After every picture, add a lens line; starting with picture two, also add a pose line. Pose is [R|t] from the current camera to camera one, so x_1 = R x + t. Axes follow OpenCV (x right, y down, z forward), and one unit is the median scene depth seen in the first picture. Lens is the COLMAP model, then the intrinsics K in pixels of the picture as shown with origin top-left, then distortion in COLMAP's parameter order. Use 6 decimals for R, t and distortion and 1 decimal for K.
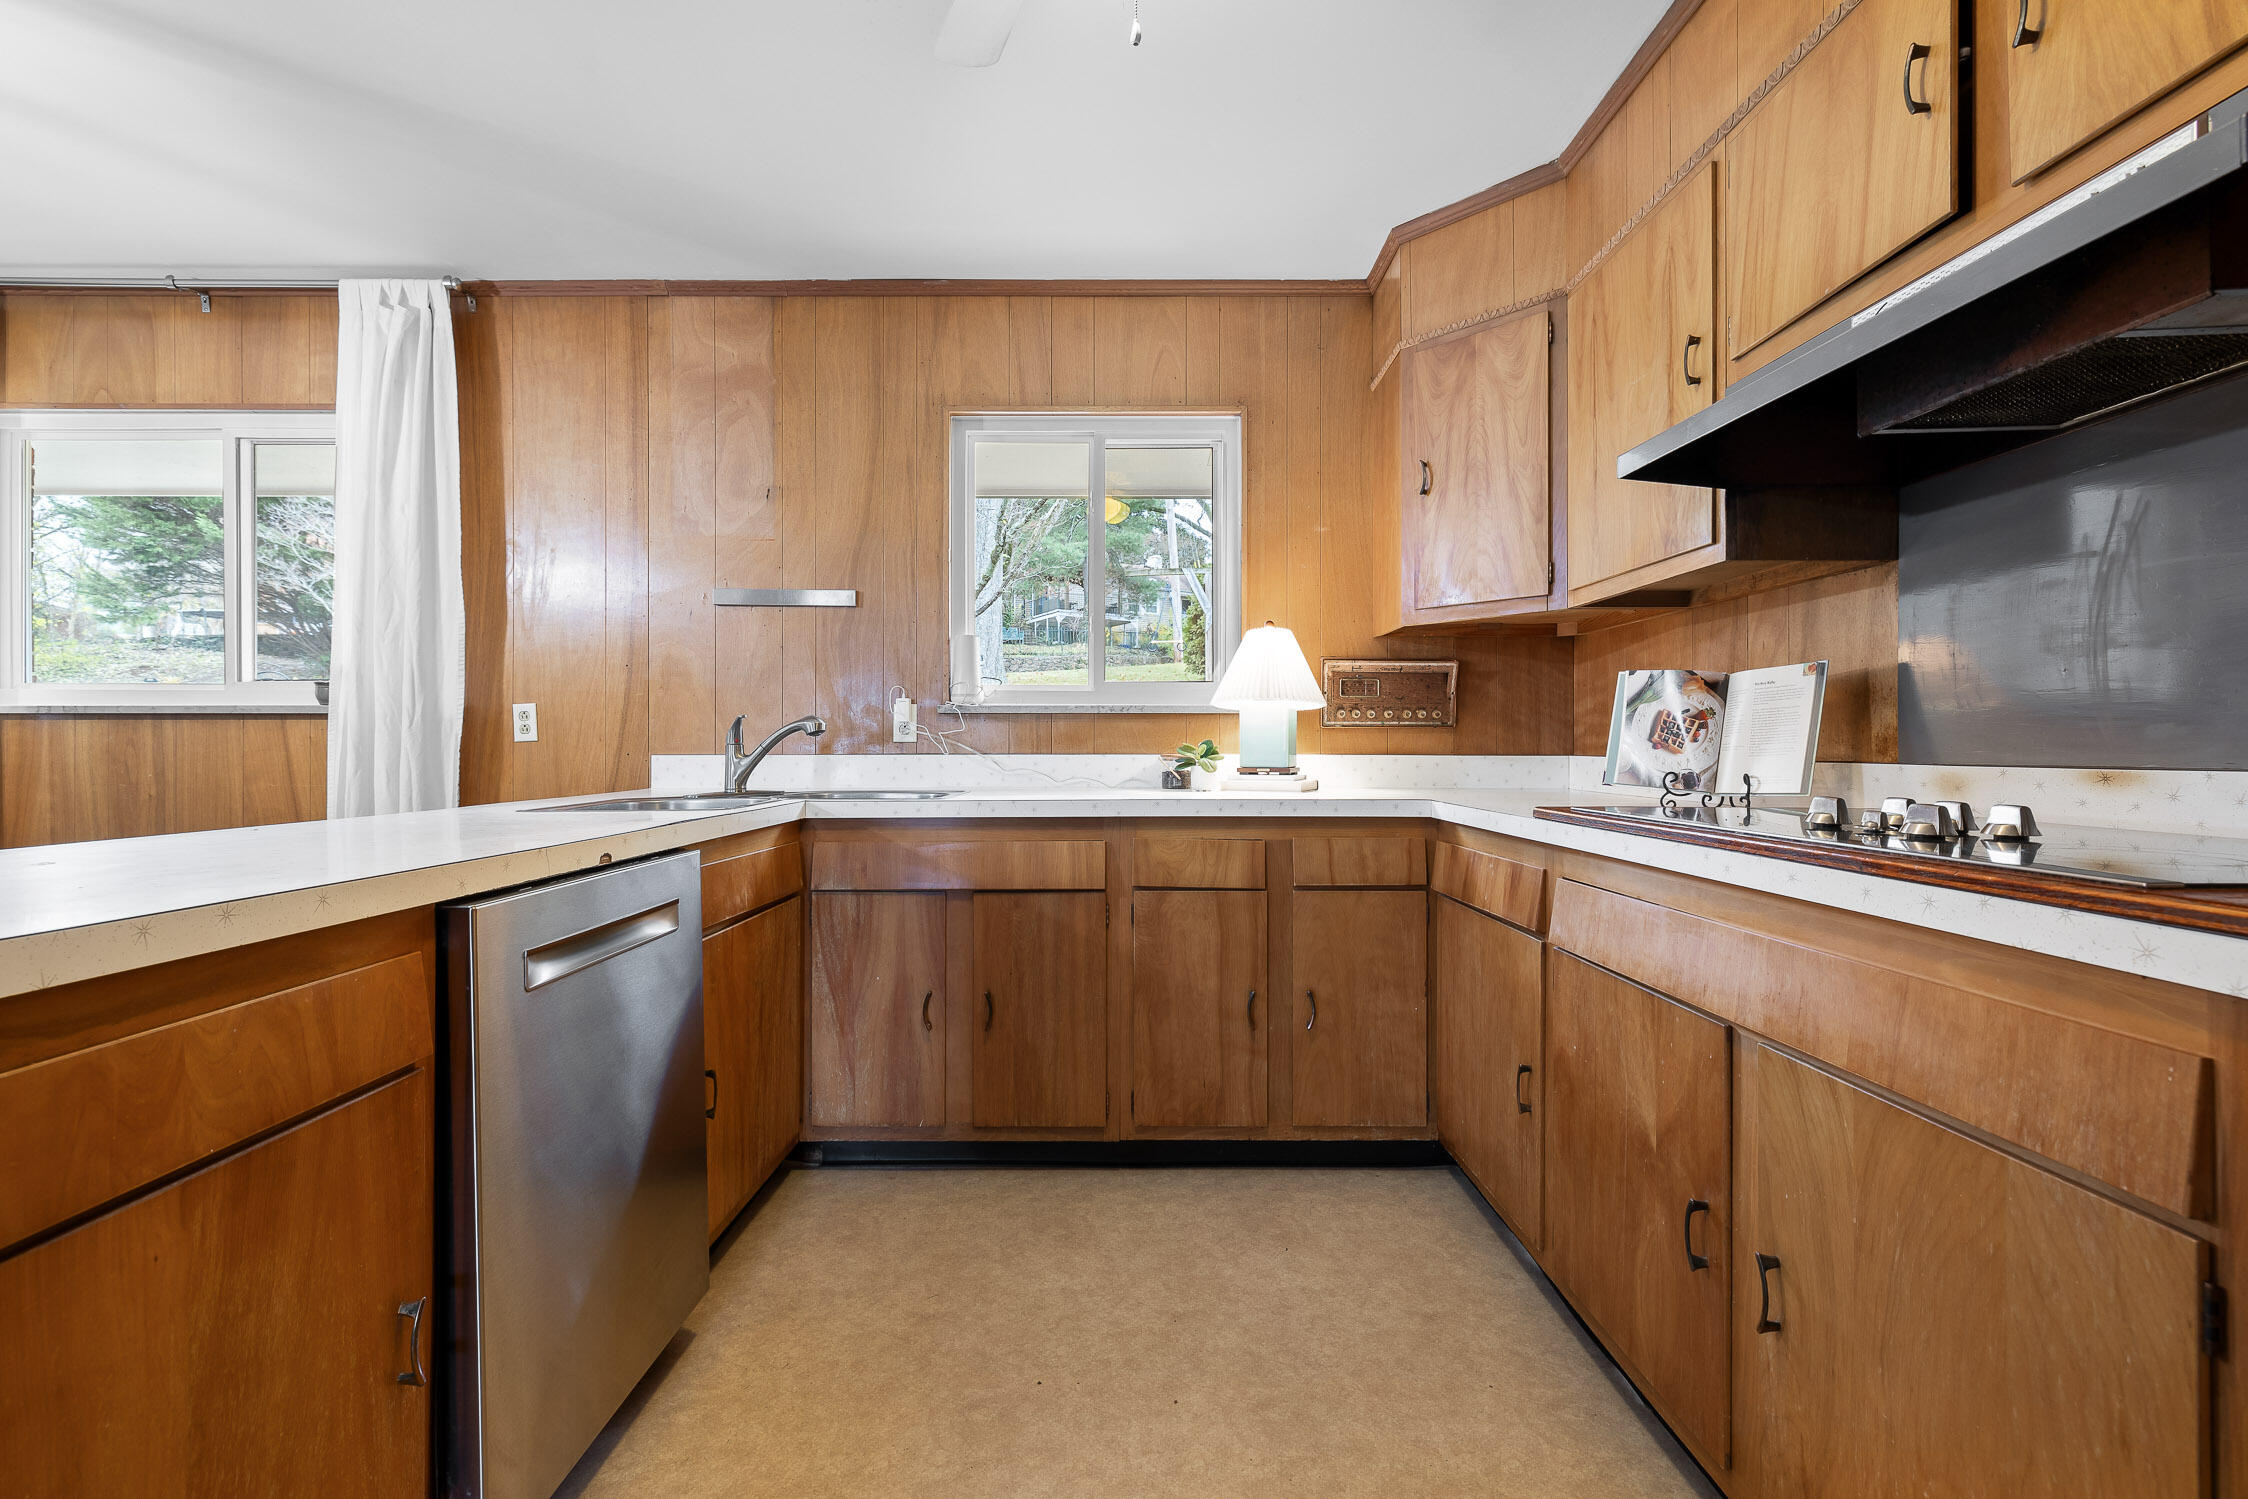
lens RADIAL K [[958.3, 0, 1125.2], [0, 958.3, 740.9], [0, 0, 1]] dist [-0.003584, -0.000247]
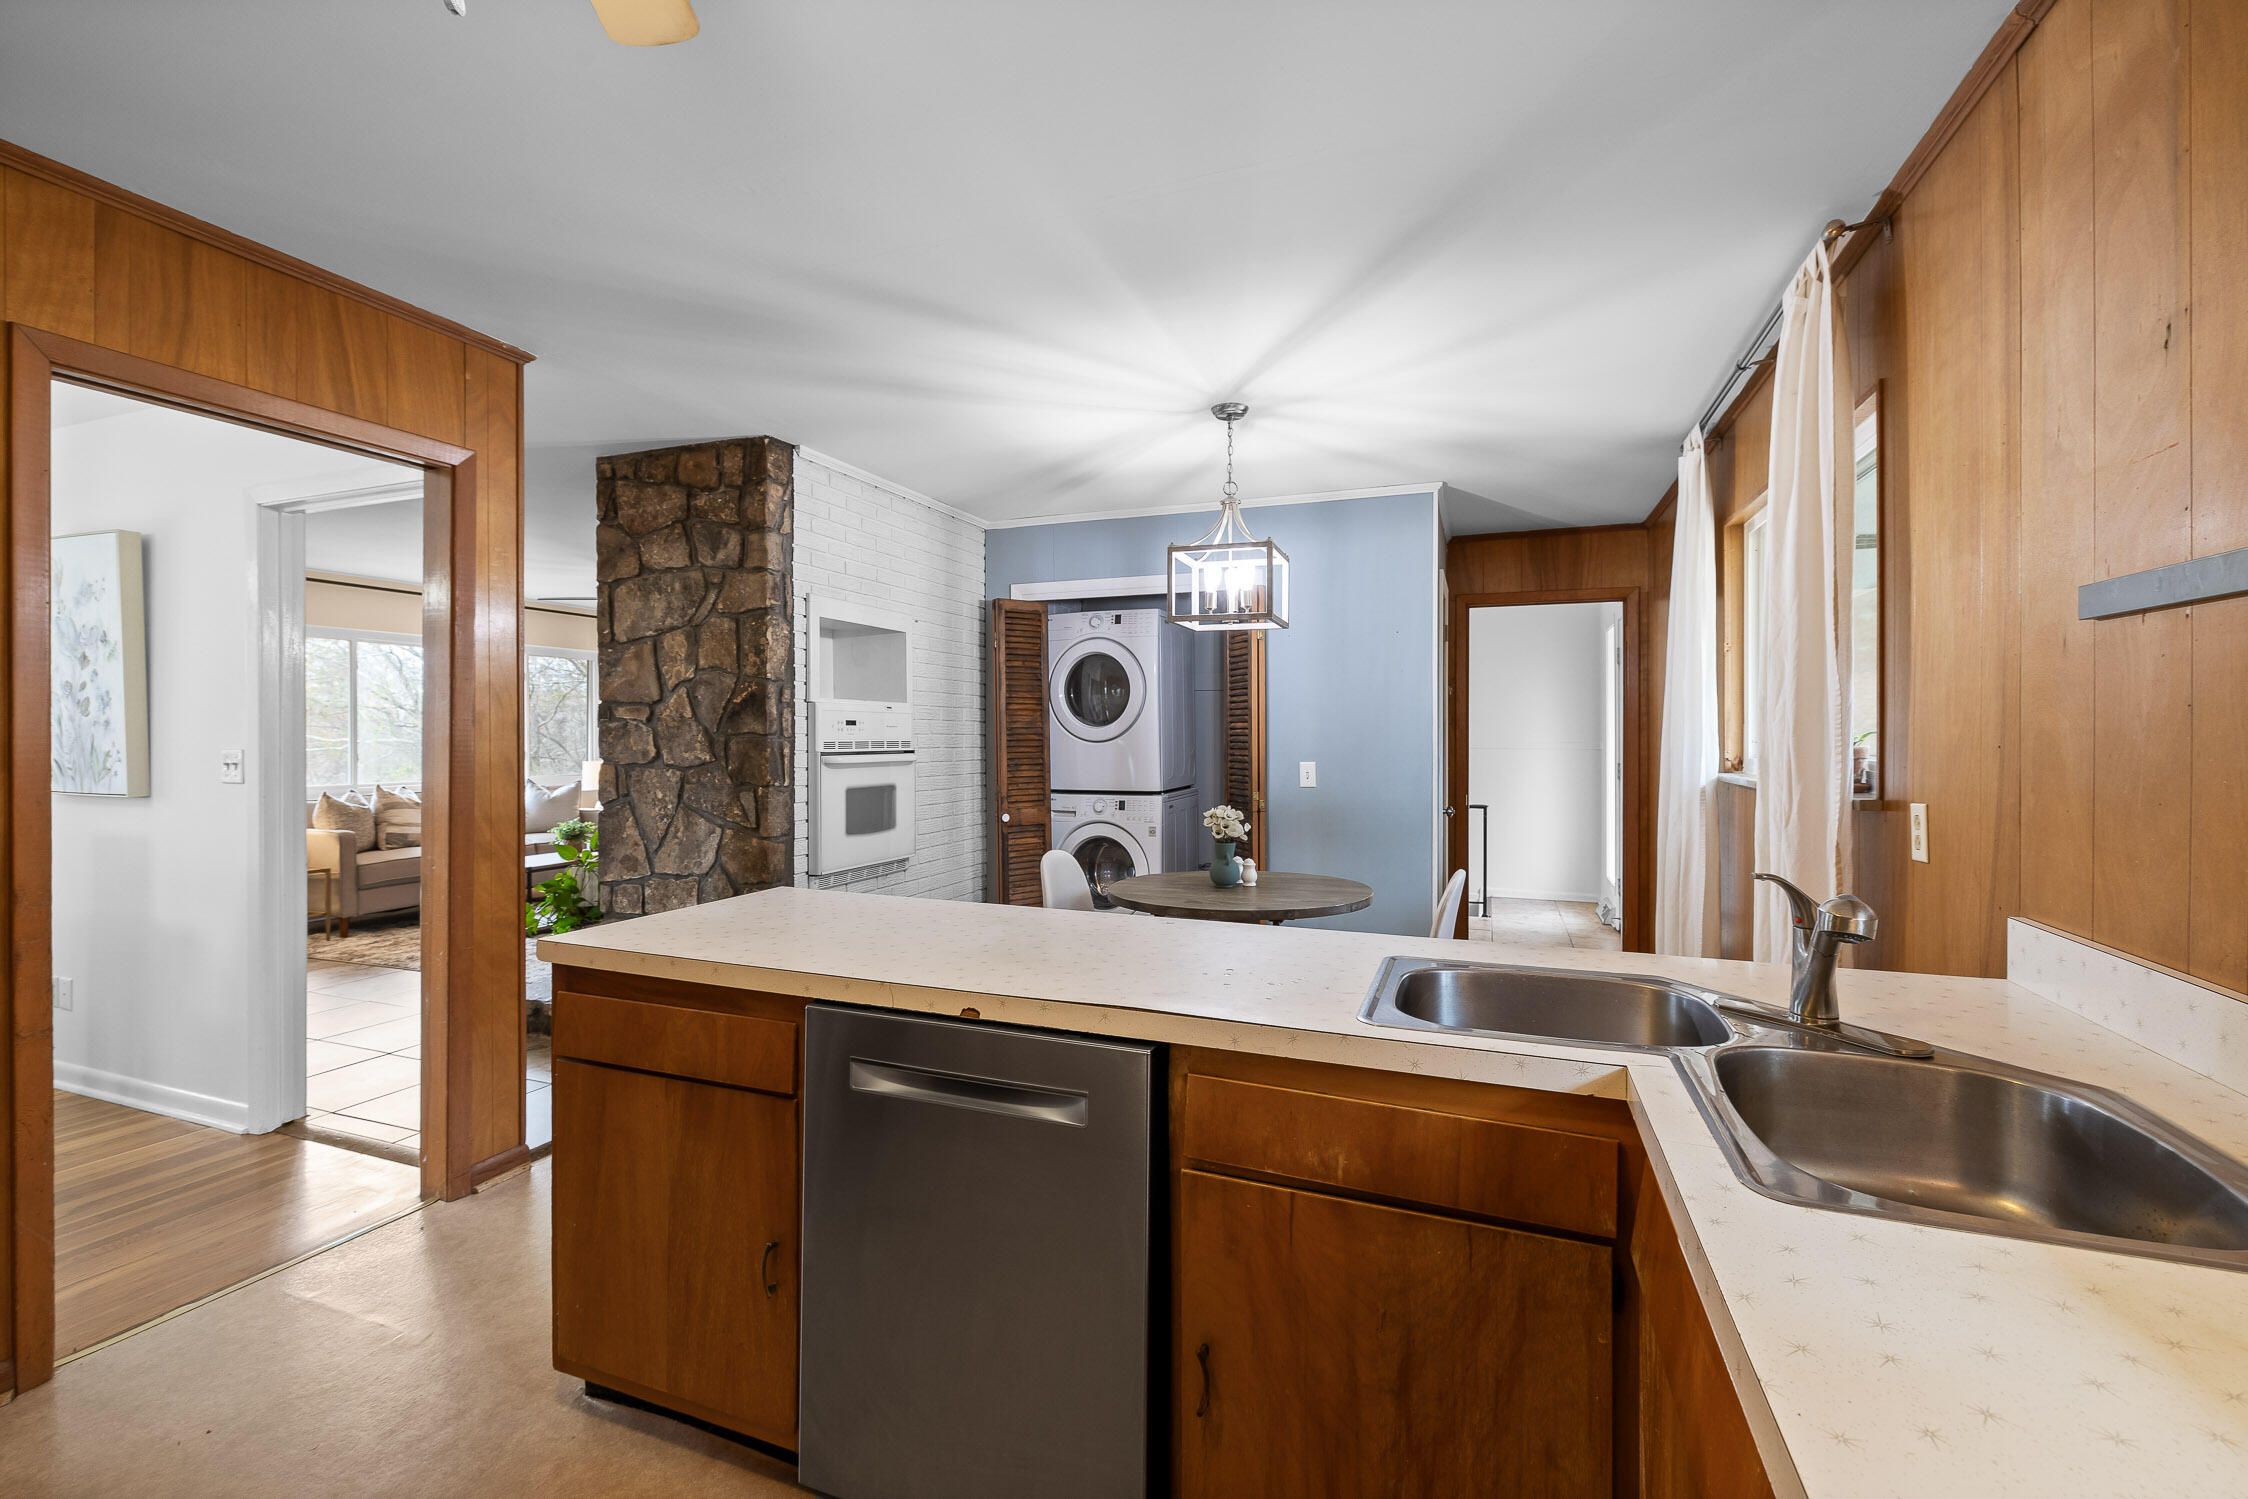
lens RADIAL K [[958.3, 0, 1115.3], [0, 958.3, 743.9], [0, 0, 1]] dist [-0.003584, -0.000247]
pose [[-0.357888, 0.010951, -0.933700, 0.215436], [-0.001286, 0.999924, 0.012221, -0.106204], [0.933764, 0.005575, -0.357846, 0.887067]]
